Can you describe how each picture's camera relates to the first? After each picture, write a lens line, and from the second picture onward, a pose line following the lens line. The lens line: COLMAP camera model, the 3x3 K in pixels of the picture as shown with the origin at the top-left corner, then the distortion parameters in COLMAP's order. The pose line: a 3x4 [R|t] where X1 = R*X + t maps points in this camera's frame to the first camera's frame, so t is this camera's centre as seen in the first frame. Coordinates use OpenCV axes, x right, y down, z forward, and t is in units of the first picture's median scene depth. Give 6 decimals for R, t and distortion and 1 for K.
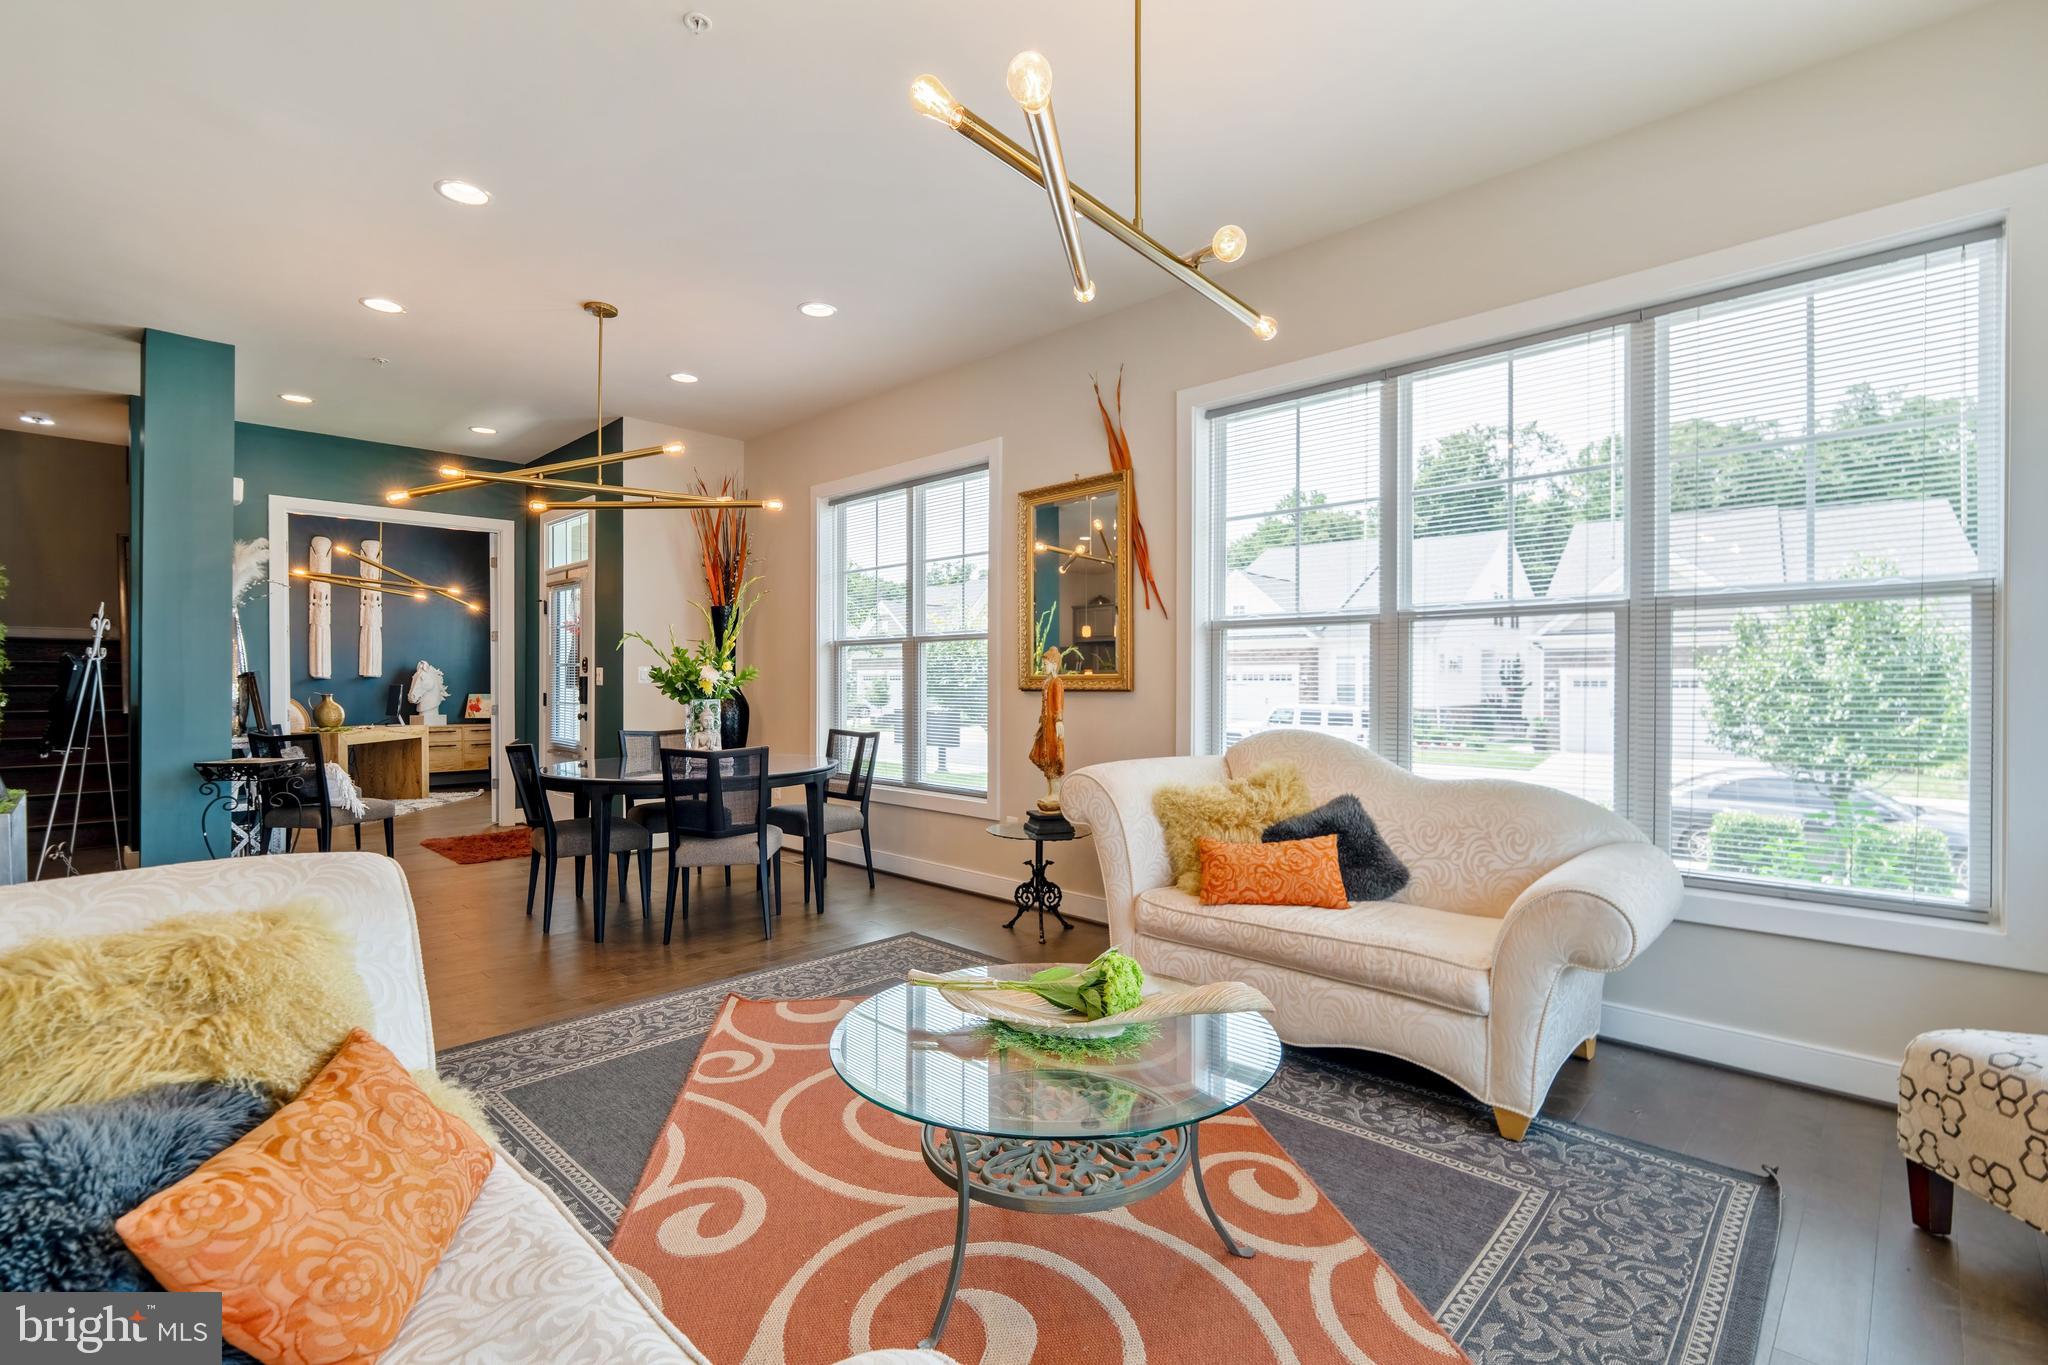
lens RADIAL K [[926.8, 0, 1036.2], [0, 926.8, 686.8], [0, 0, 1]] dist [-0.011331, -0.000151]
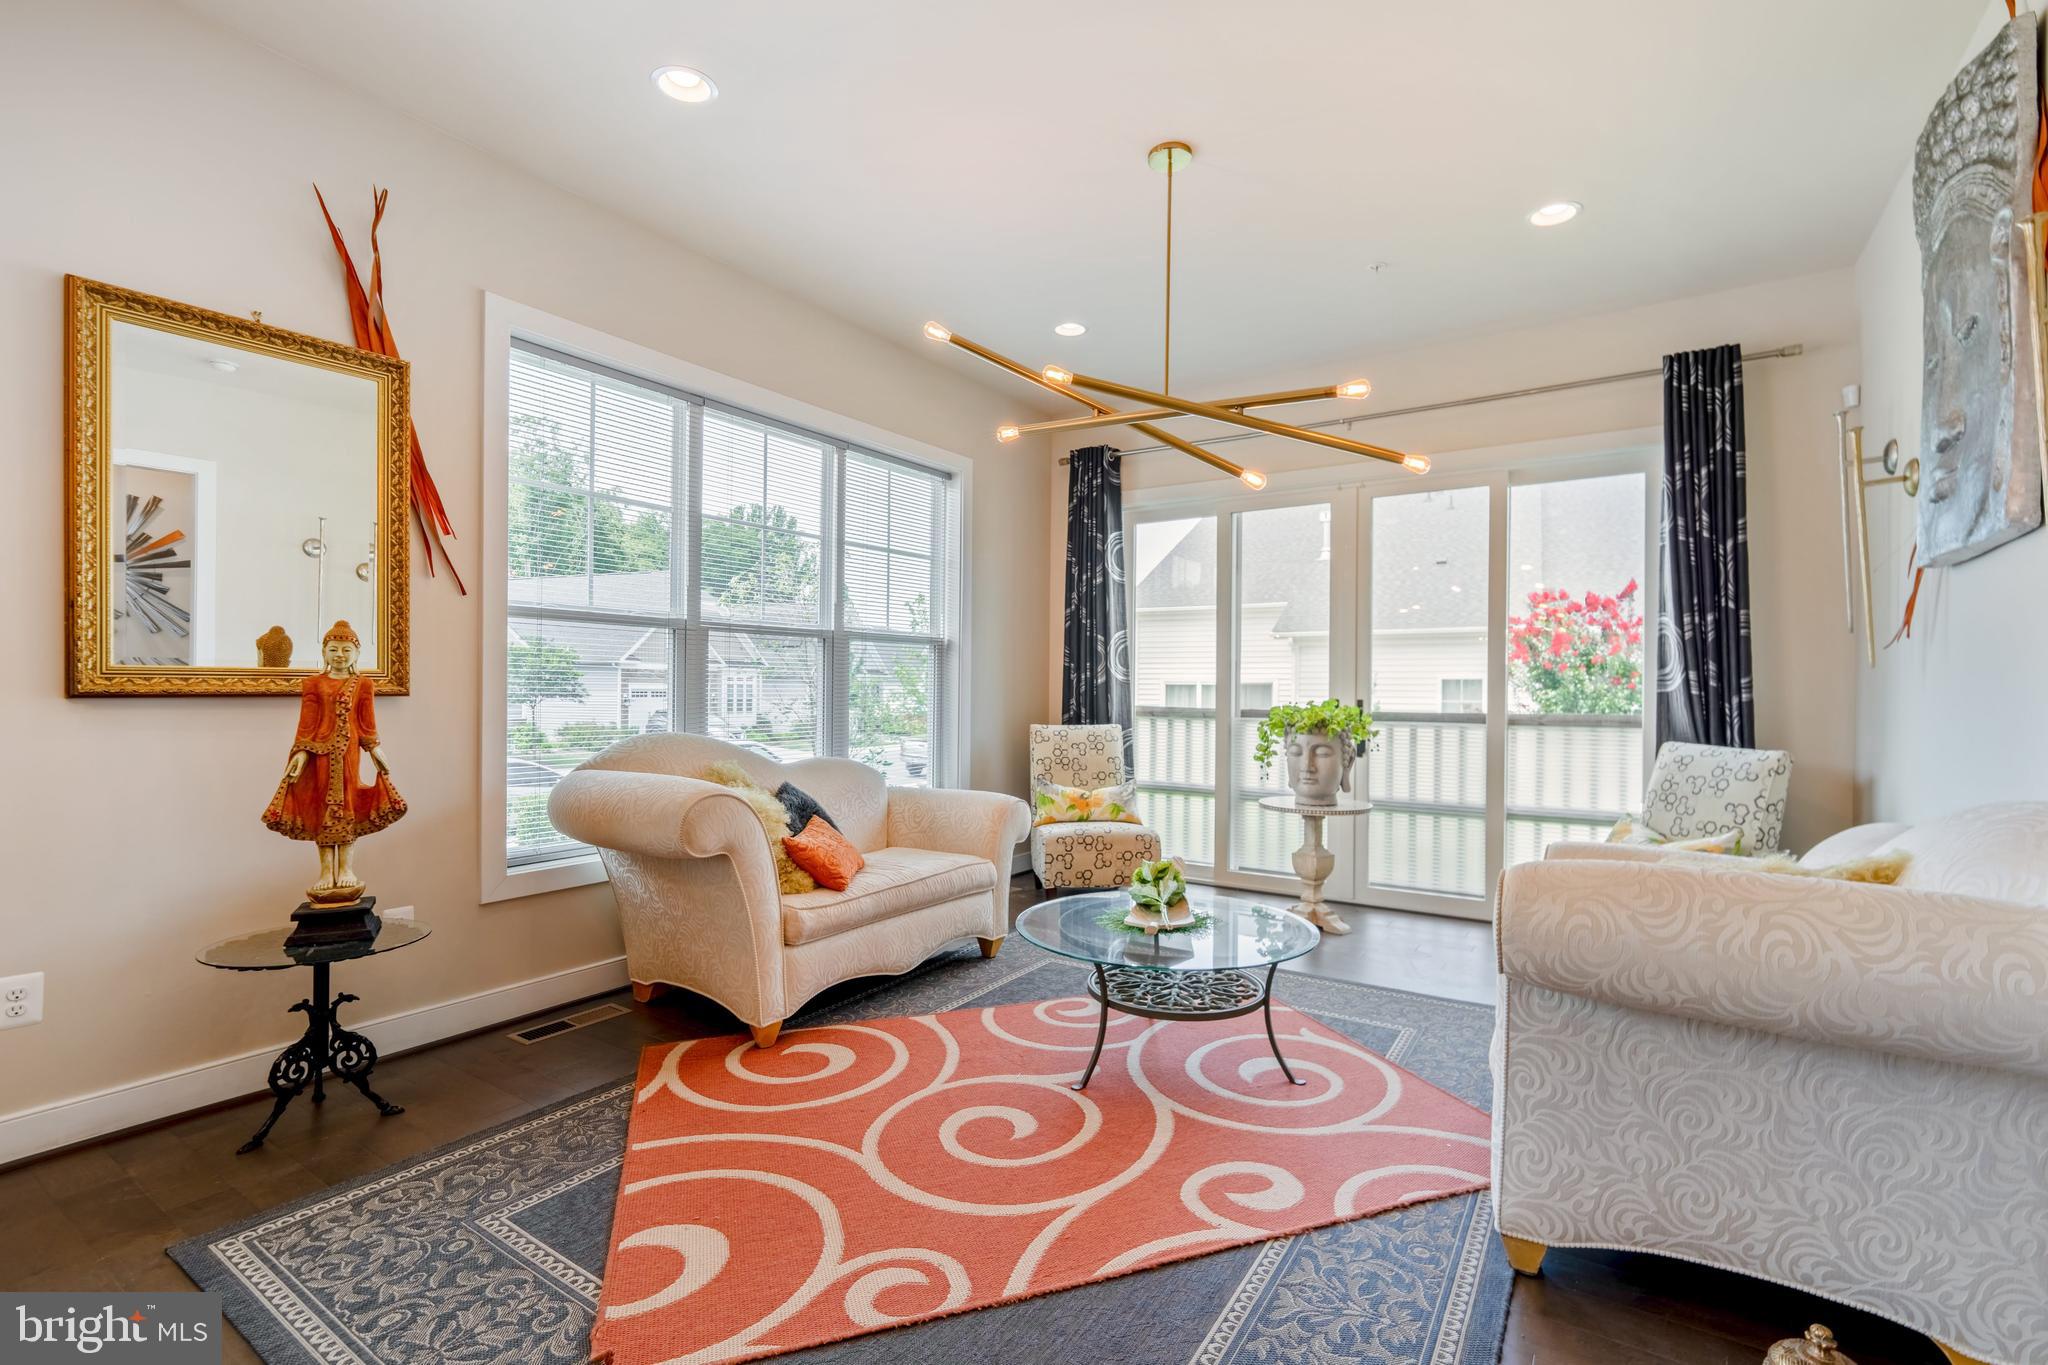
lens RADIAL K [[917.8, 0, 1041.6], [0, 917.8, 694.3], [0, 0, 1]] dist [-0.005278, -0.000127]
pose [[-0.184069, -0.008881, 0.982873, -0.658907], [-0.003392, 0.999959, 0.008400, -0.003668], [-0.982907, -0.001787, -0.184092, 0.697262]]
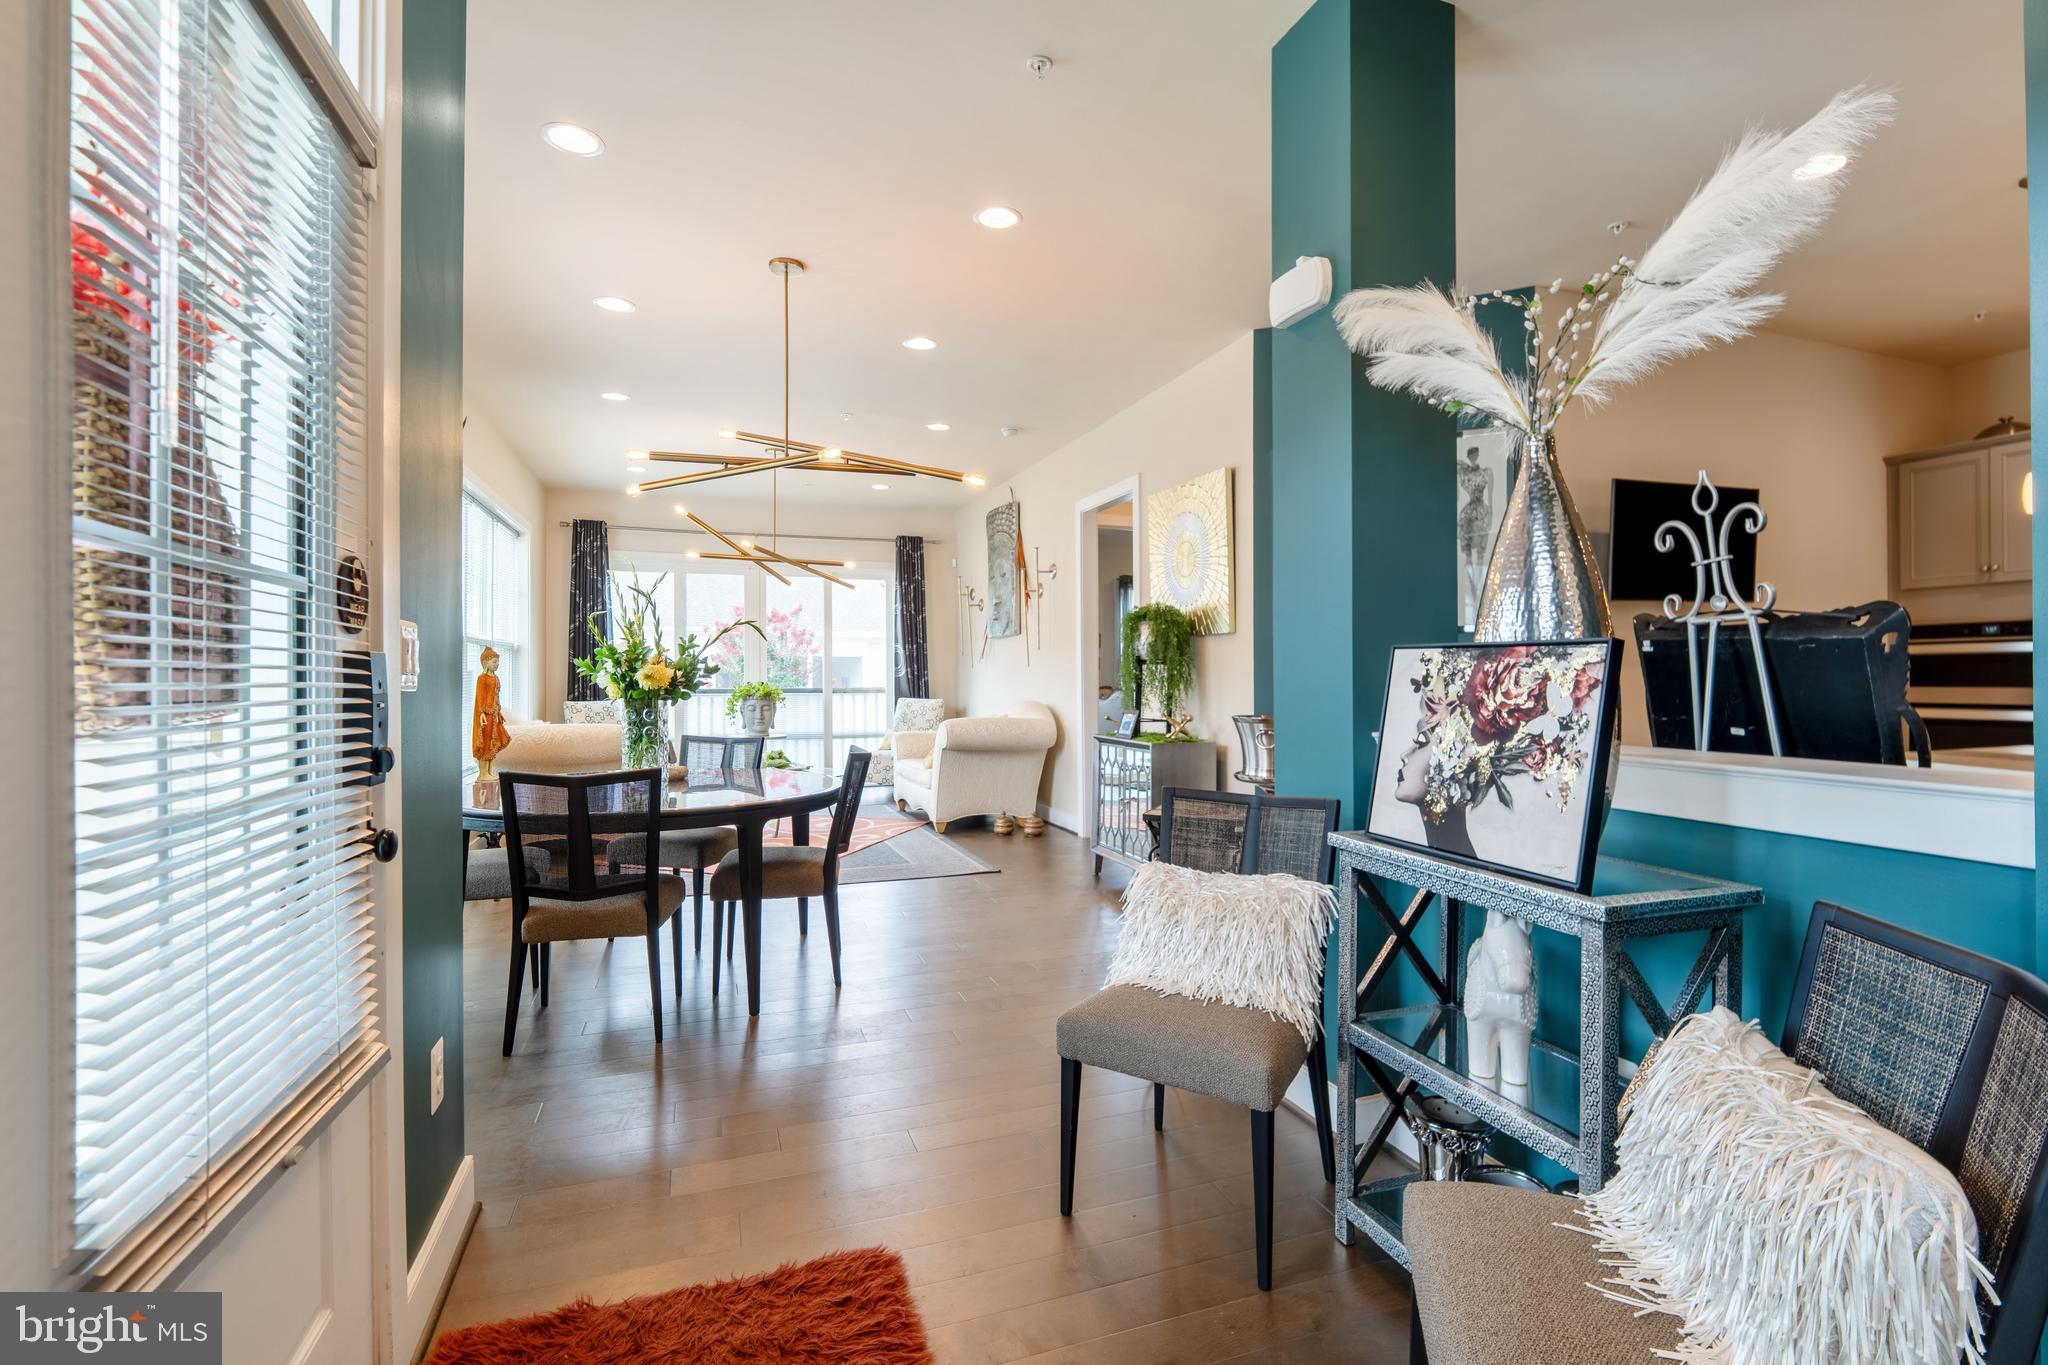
lens RADIAL K [[930.2, 0, 1037.7], [0, 930.2, 671.0], [0, 0, 1]] dist [-0.002540, -0.000422]
pose [[-0.900319, 0.002115, 0.435226, -1.161755], [0.001987, 0.999998, -0.000748, -0.012180], [-0.435227, 0.000191, -0.900321, 1.826092]]
